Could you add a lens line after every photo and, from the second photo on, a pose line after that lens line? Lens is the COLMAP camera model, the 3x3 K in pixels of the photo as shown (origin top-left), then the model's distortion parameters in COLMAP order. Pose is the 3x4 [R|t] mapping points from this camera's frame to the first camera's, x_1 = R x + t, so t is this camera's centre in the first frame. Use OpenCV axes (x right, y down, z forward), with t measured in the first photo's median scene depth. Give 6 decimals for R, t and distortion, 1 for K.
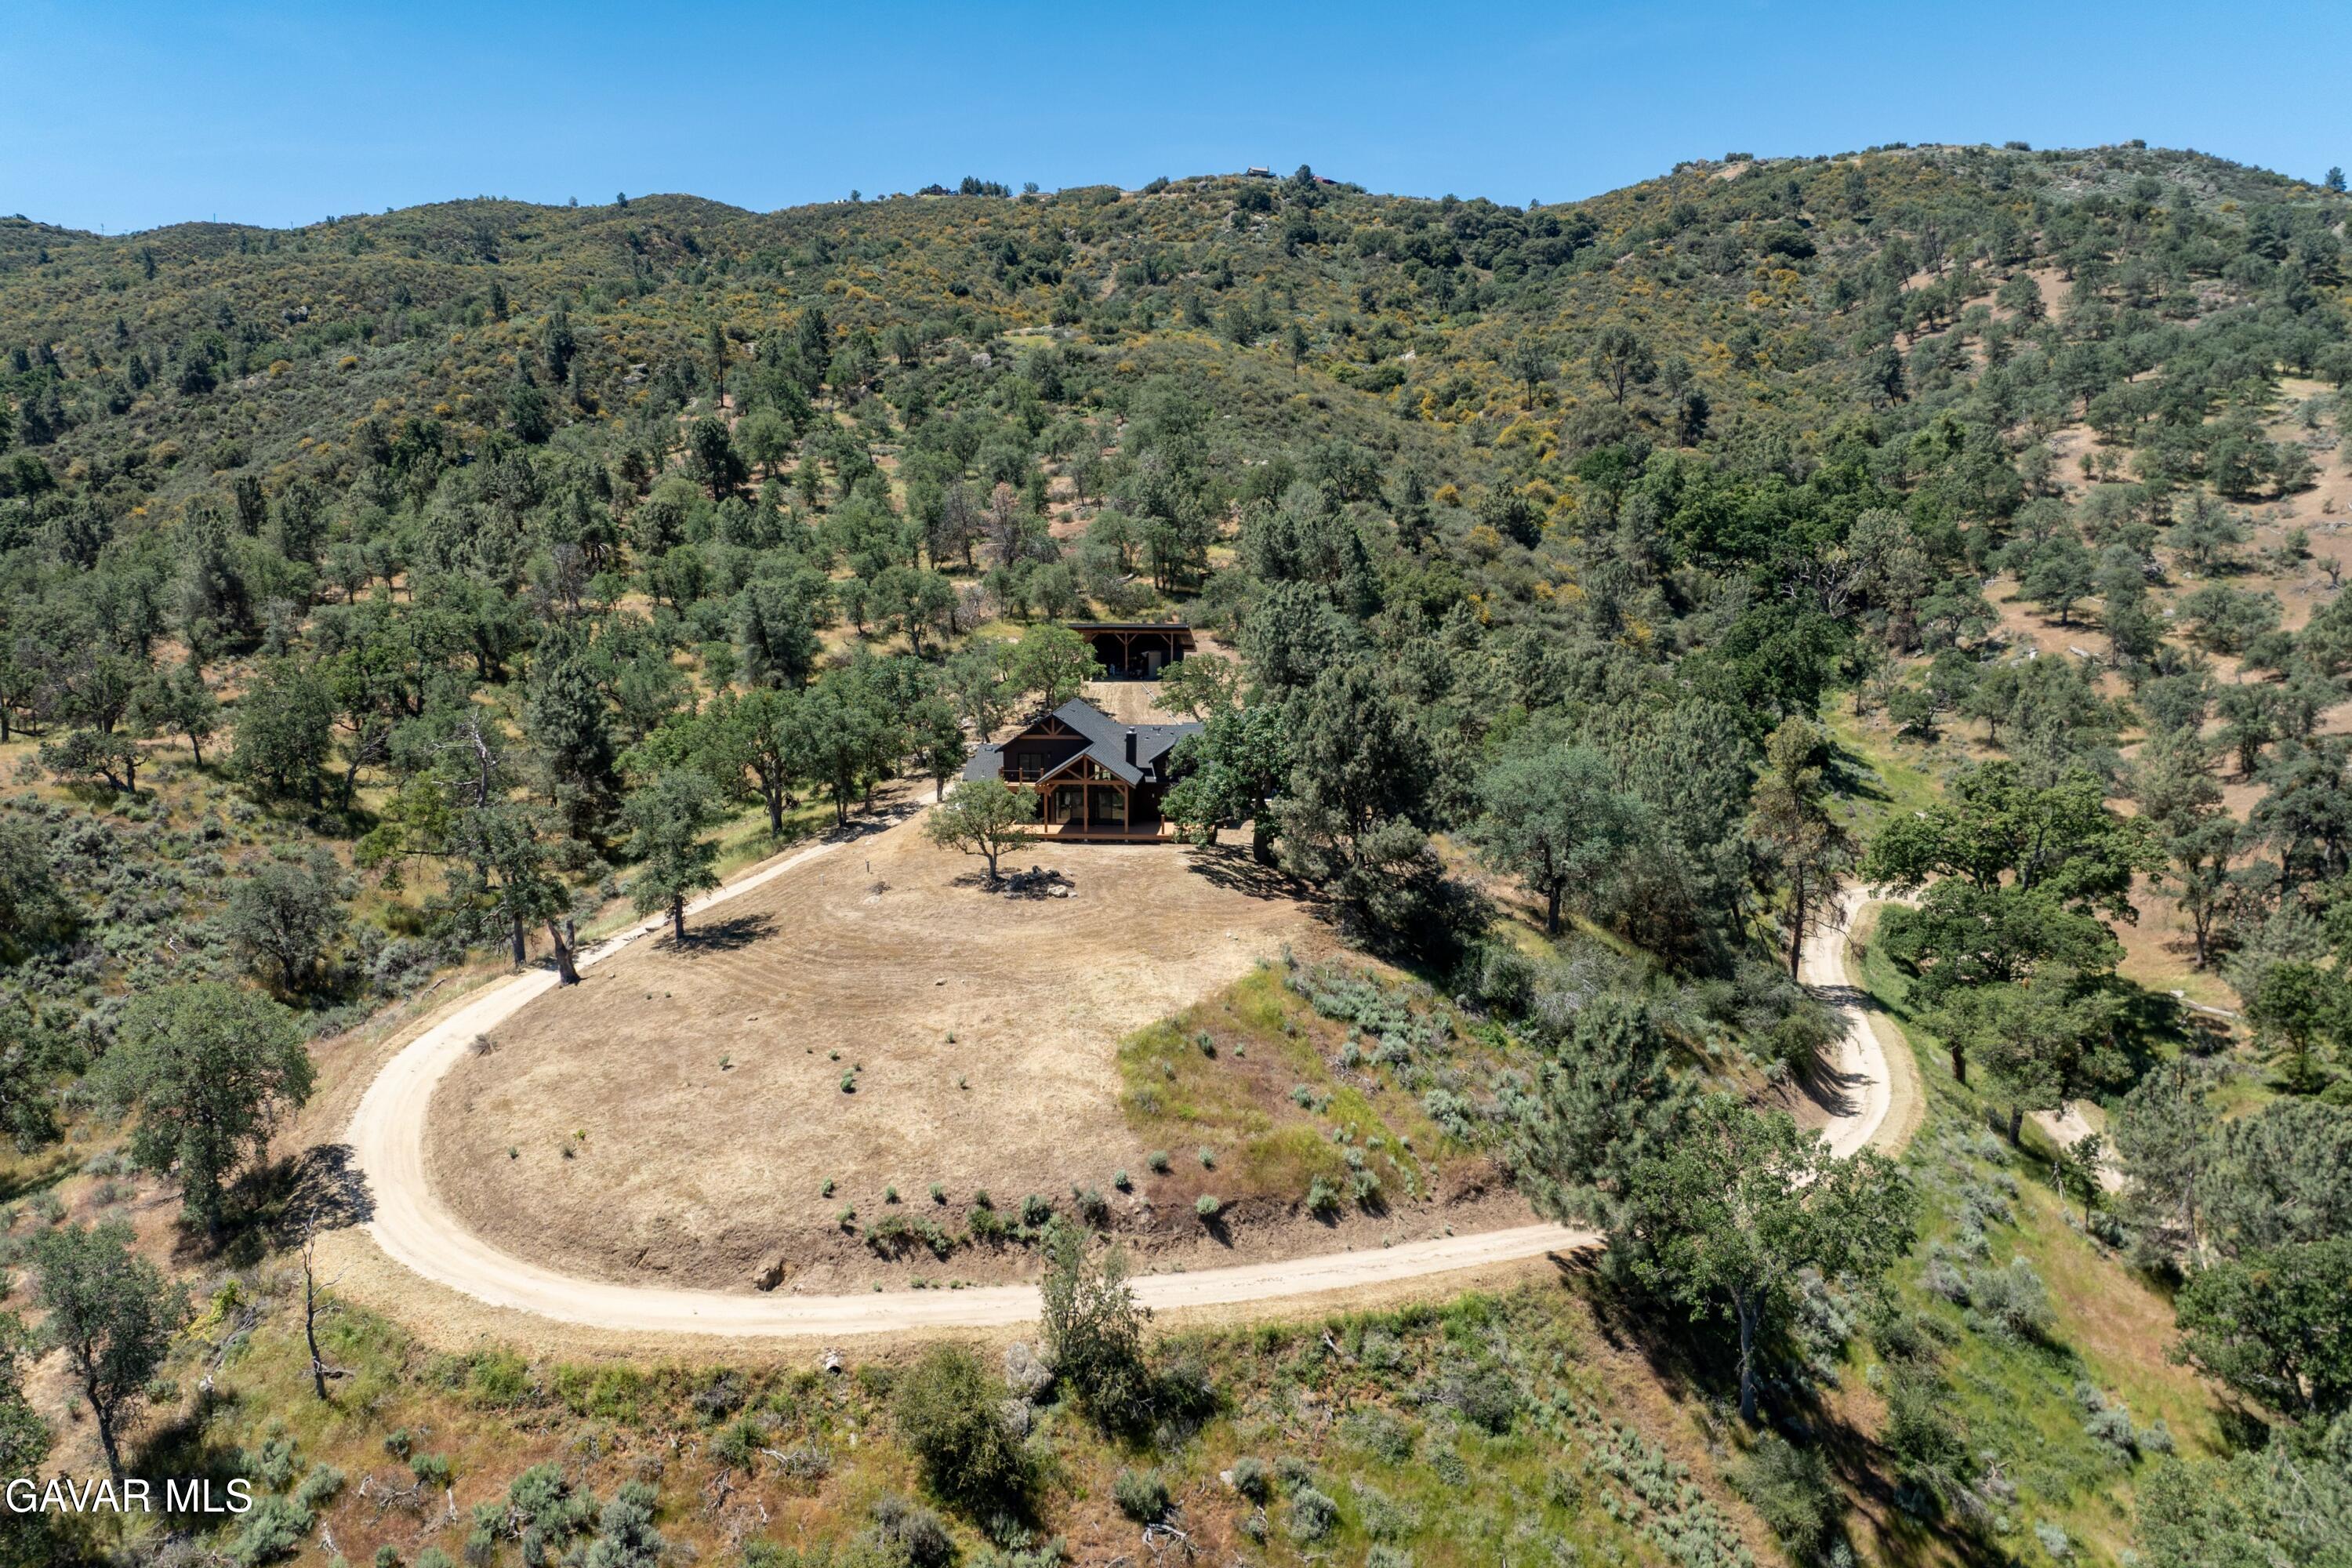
lens RADIAL K [[1700.6, 0, 1176.0], [0, 1700.6, 784.0], [0, 0, 1]] dist [-0.094745, 0.064722]
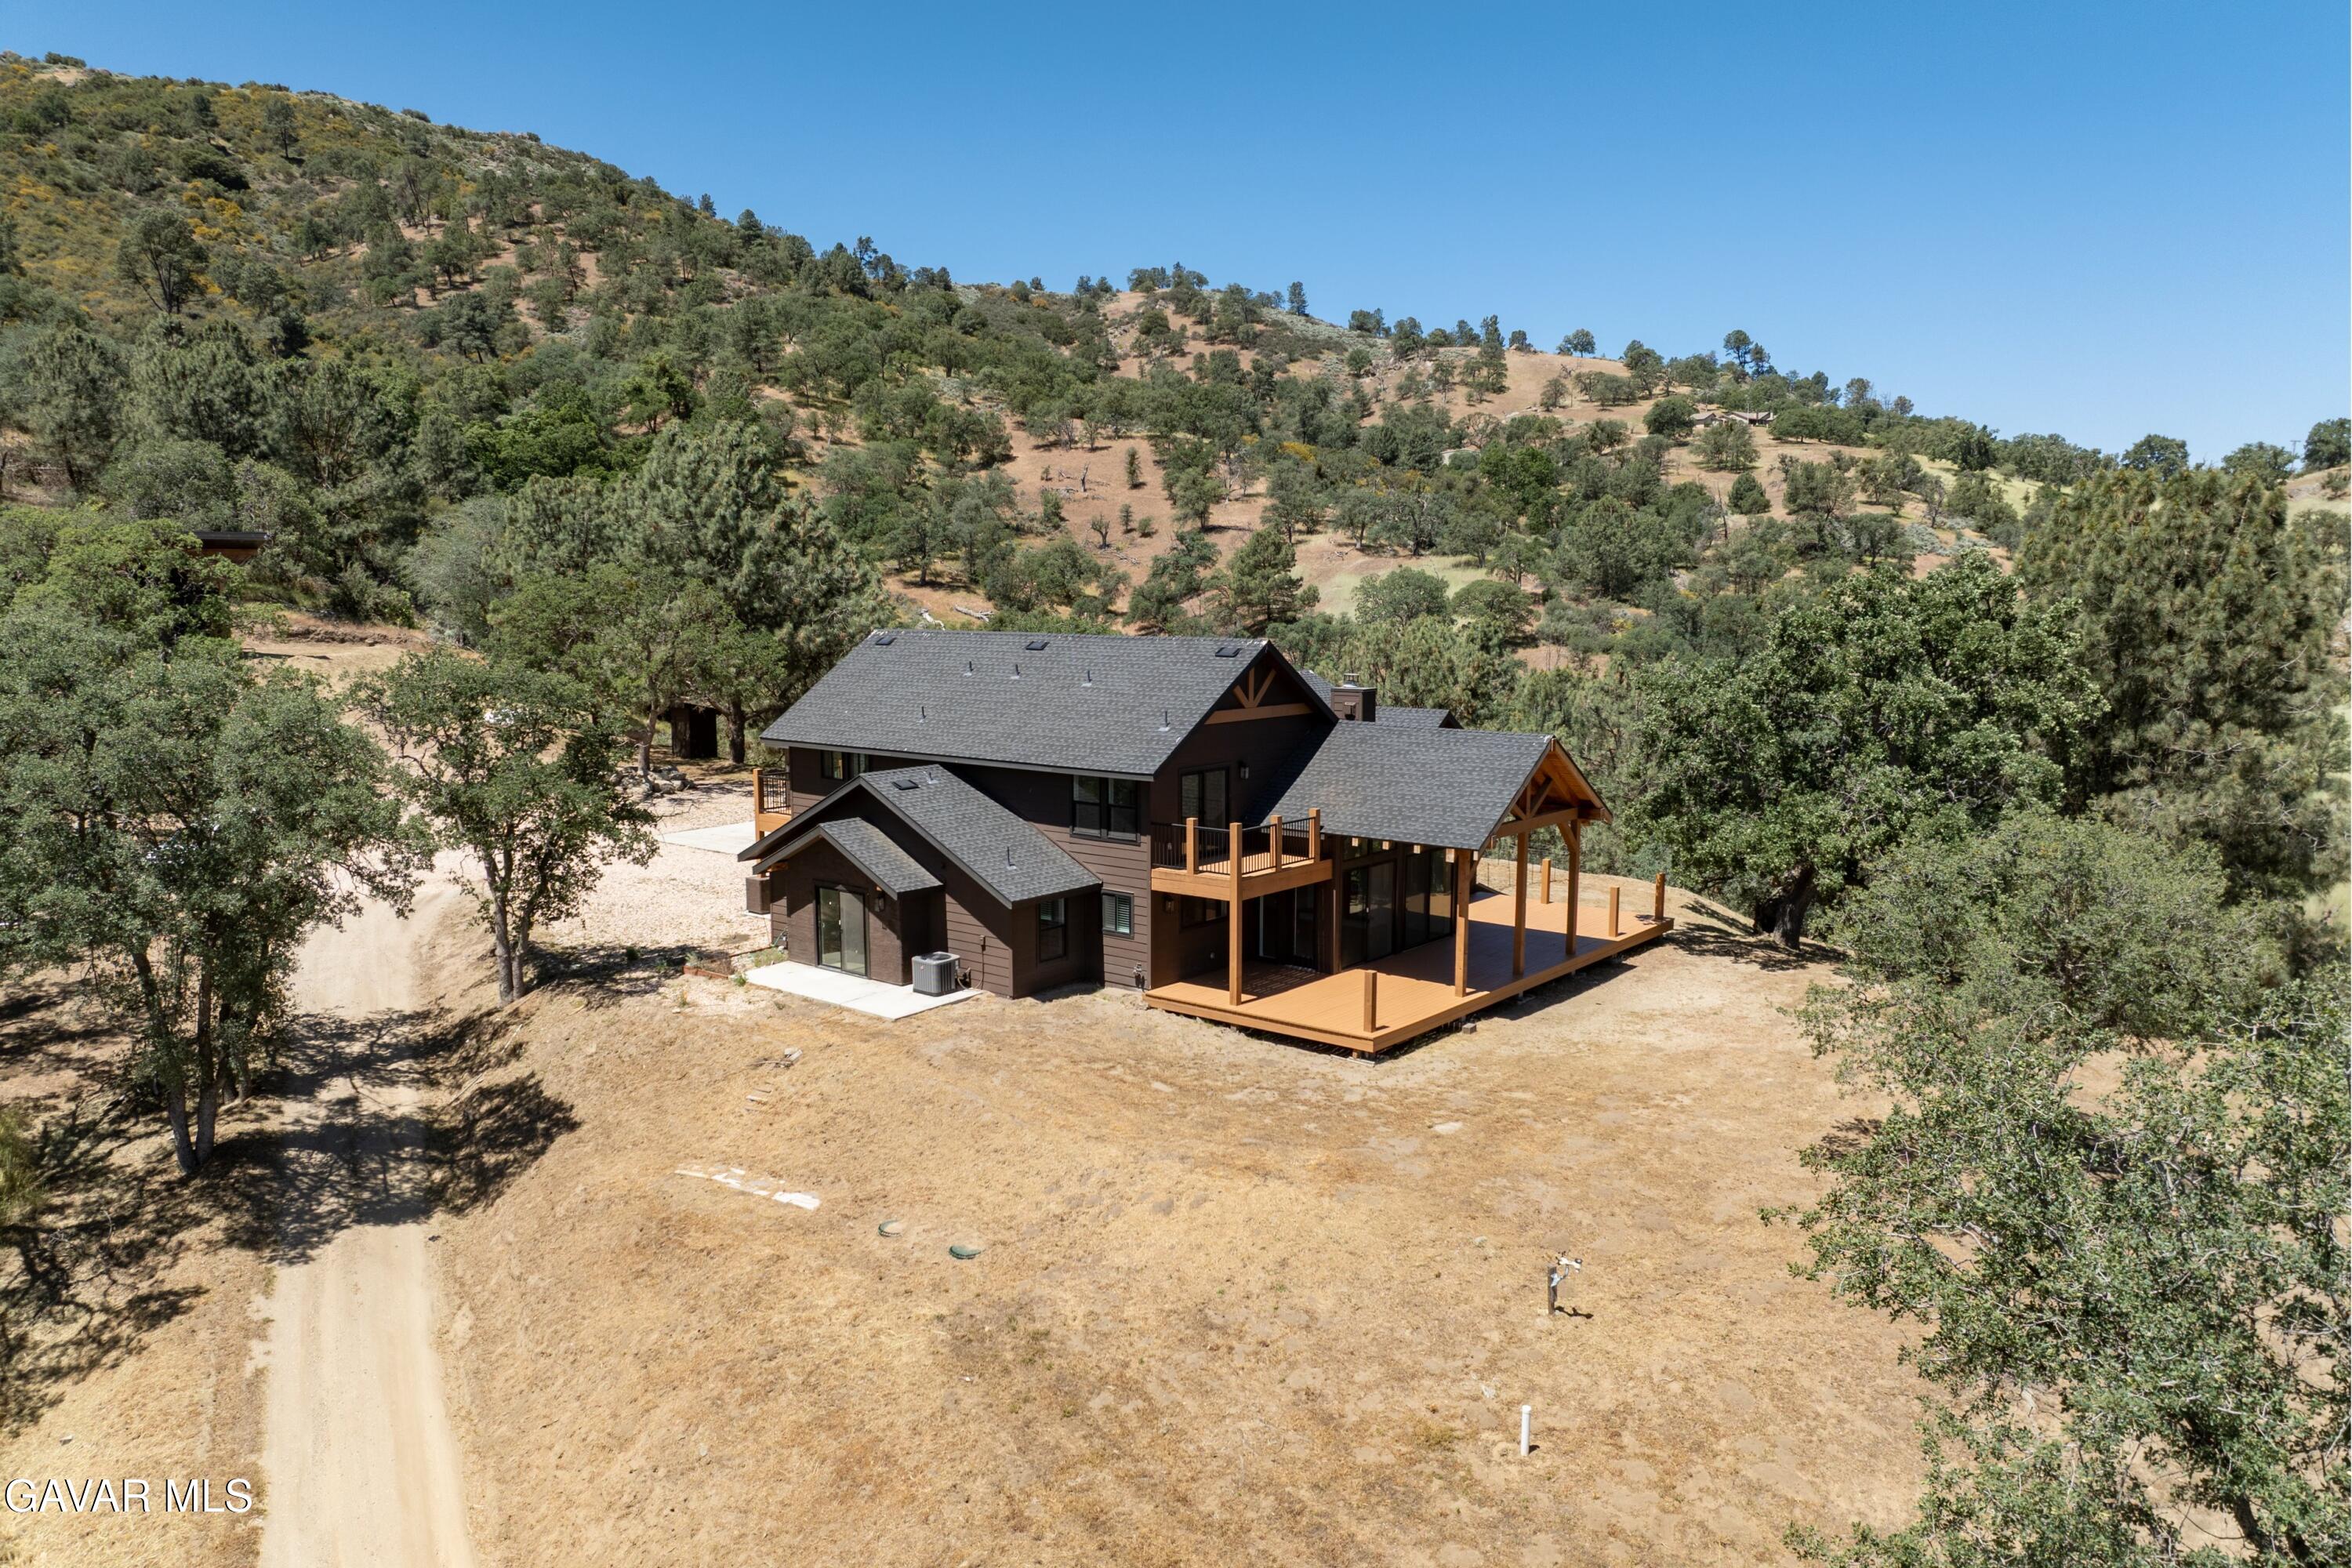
lens RADIAL K [[1657.8, 0, 1177.1], [0, 1657.8, 858.1], [0, 0, 1]] dist [-0.063347, 0.030285]
pose [[0.564963, -0.132169, 0.814462, -0.065549], [0.102237, 0.990694, 0.089850, -0.005634], [-0.818758, 0.032506, 0.573218, 0.152999]]
